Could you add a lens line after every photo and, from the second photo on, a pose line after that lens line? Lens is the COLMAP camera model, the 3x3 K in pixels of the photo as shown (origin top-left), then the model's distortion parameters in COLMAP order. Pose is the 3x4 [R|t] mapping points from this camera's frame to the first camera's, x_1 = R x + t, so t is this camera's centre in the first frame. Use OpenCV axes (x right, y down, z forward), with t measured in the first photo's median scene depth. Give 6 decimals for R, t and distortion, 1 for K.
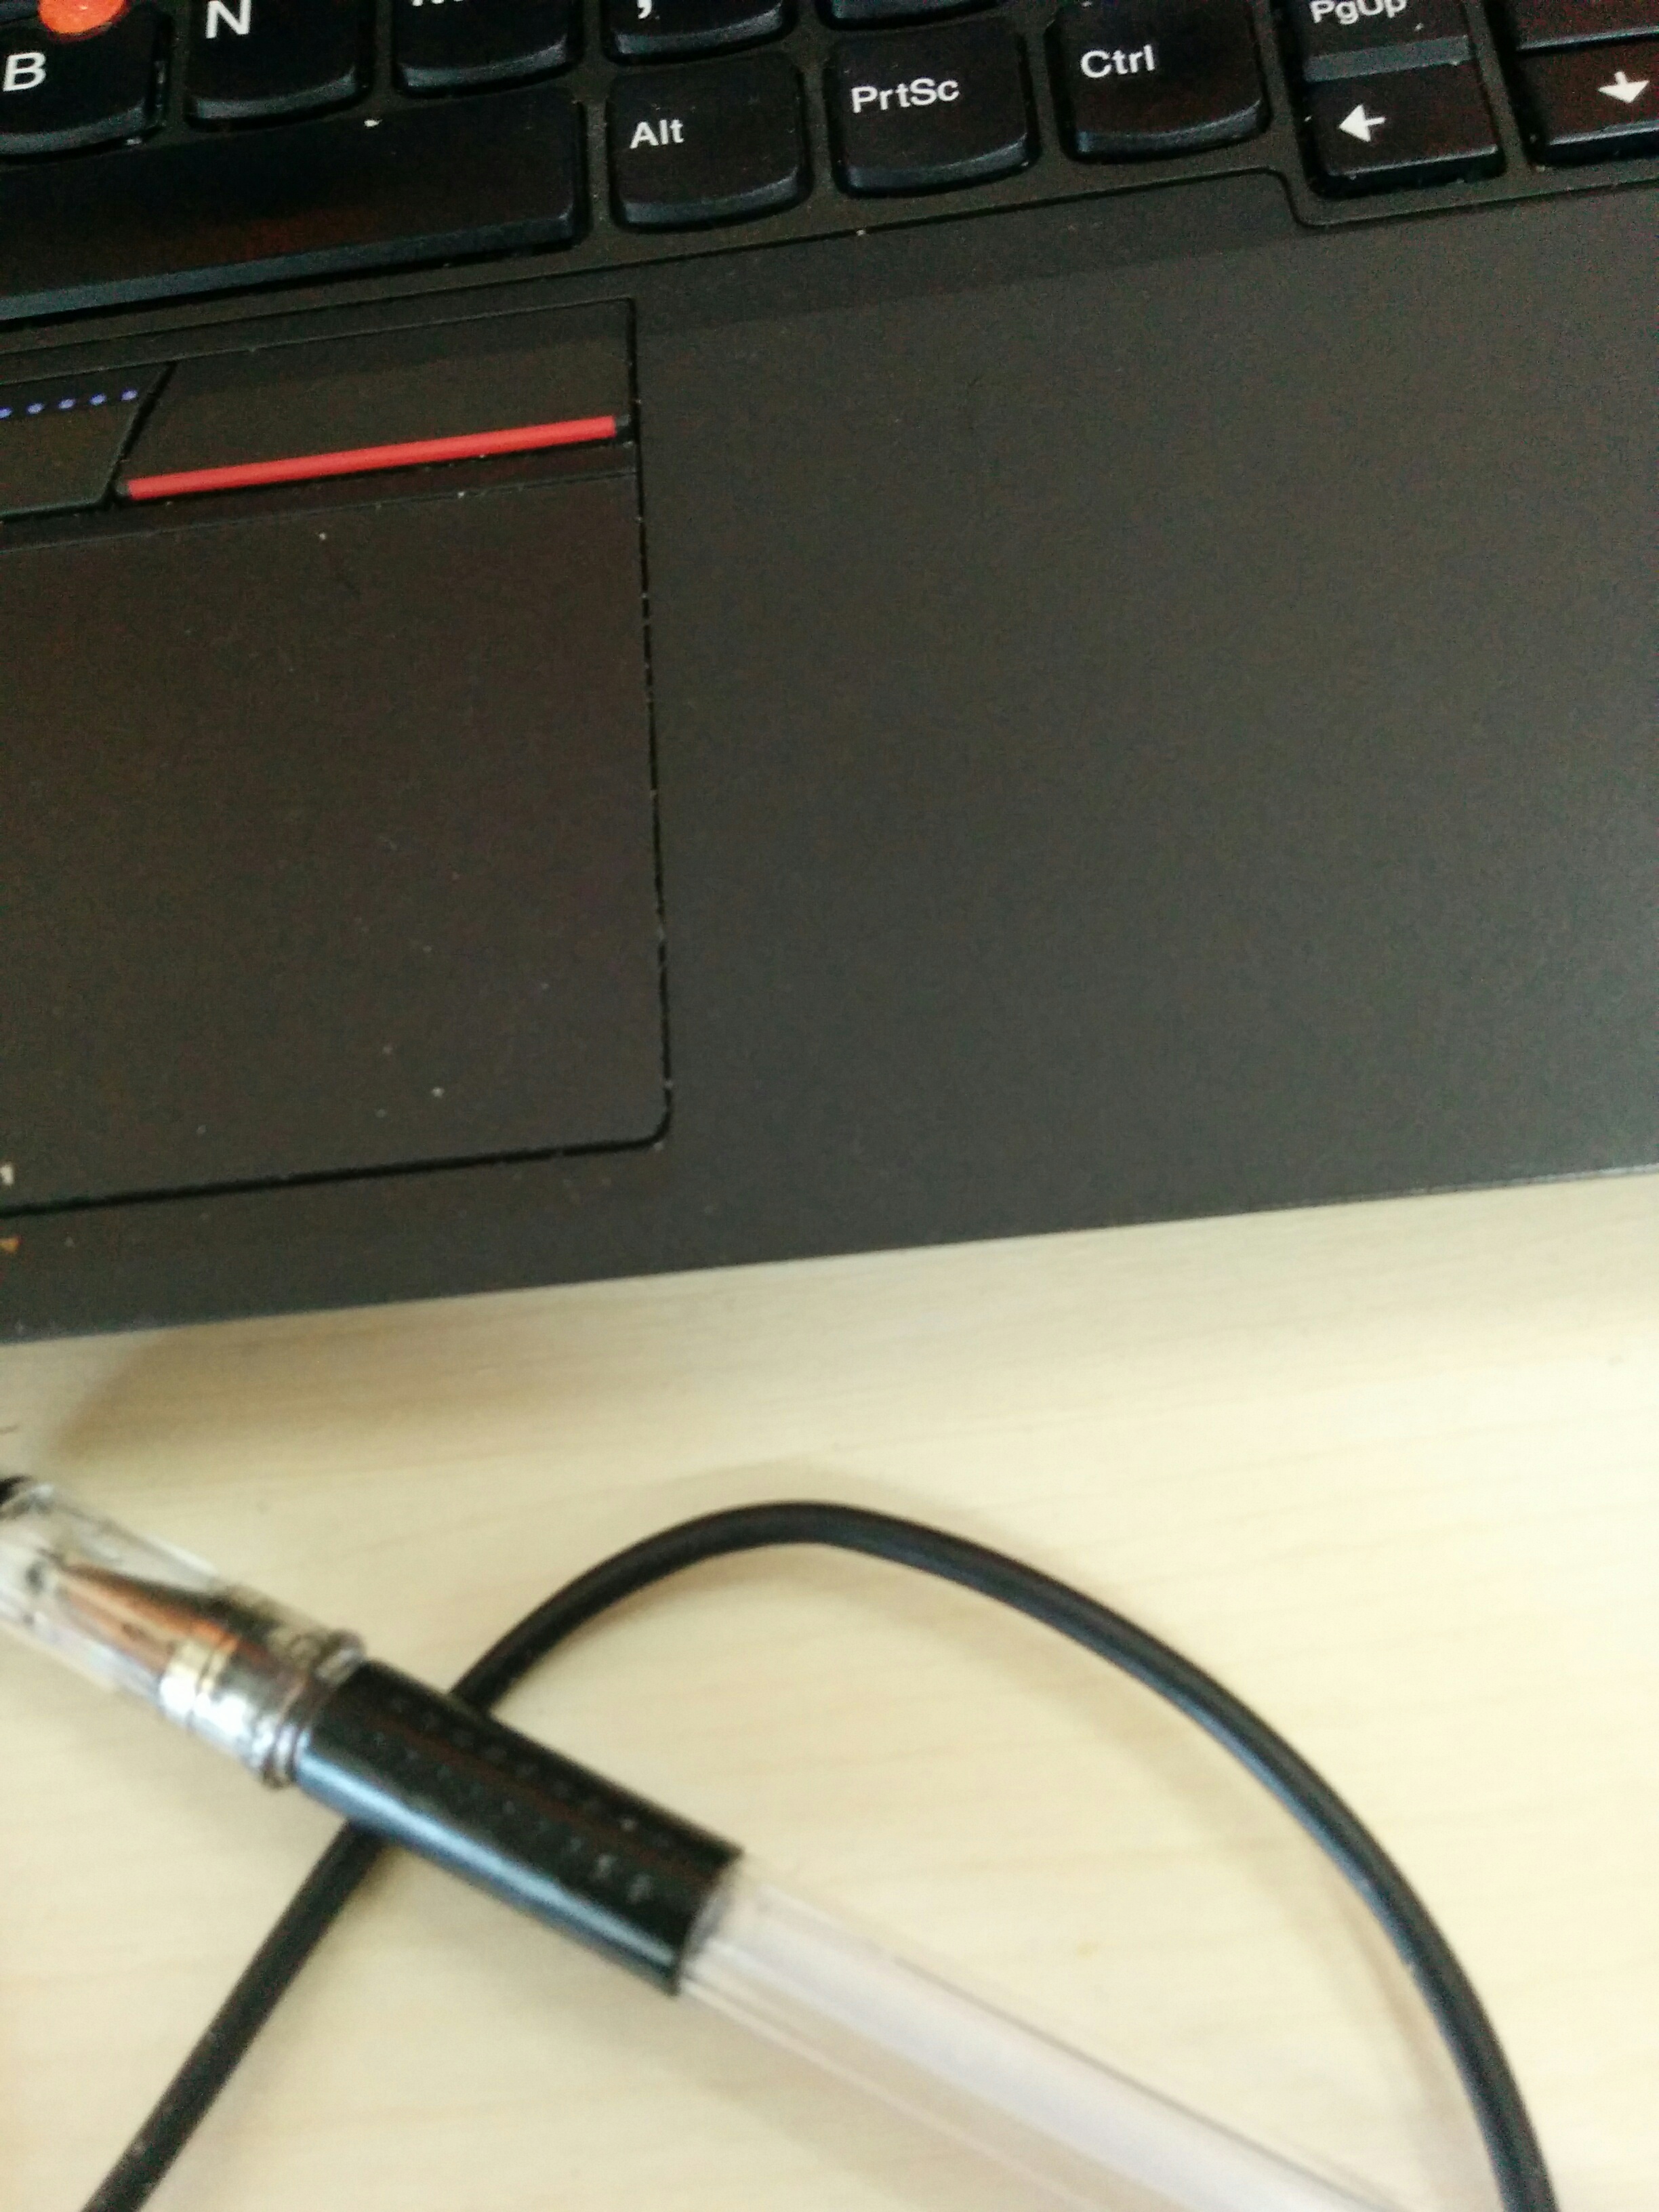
lens RADIAL K [[1955.3, 0, 829.5], [0, 1955.3, 1106.0], [0, 0, 1]] dist [0.074621, -0.127142]
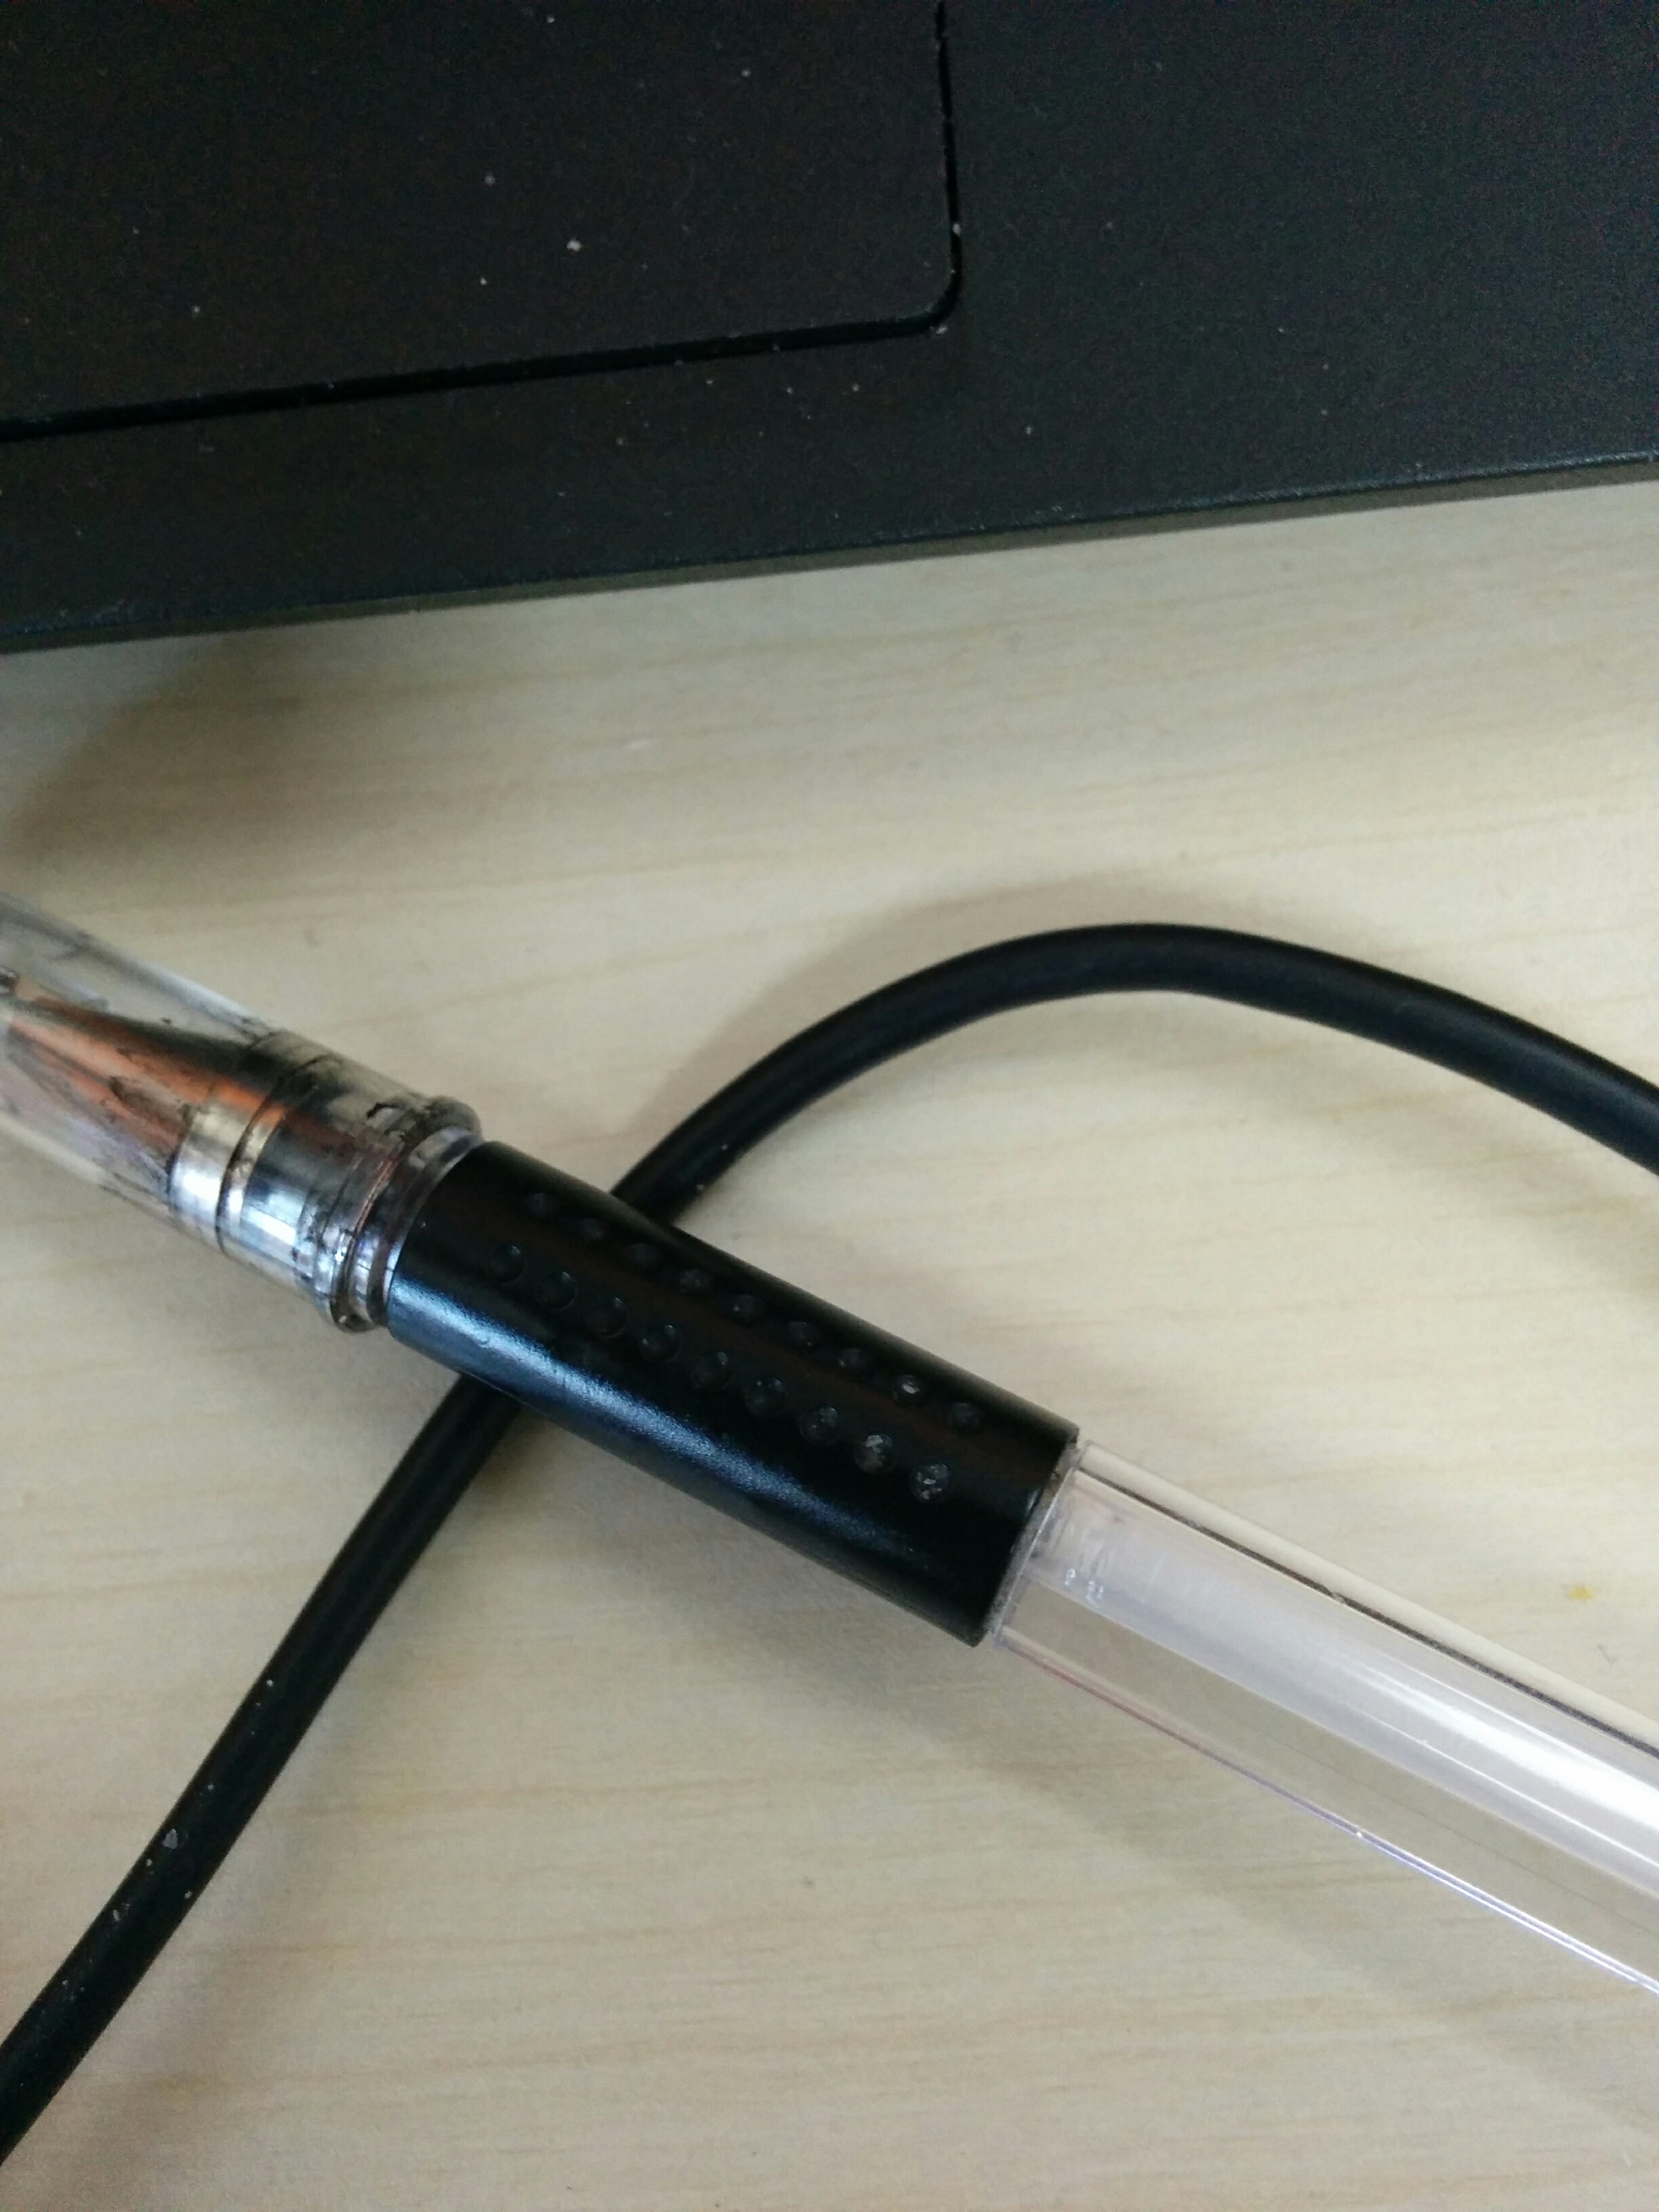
lens RADIAL K [[2026.6, 0, 781.1], [0, 2026.6, 1099.2], [0, 0, 1]] dist [0.077105, -0.151230]
pose [[0.999300, 0.016509, -0.033577, -0.102954], [-0.010372, 0.984454, 0.175336, 0.132602], [0.035950, -0.174865, 0.983936, 0.310589]]
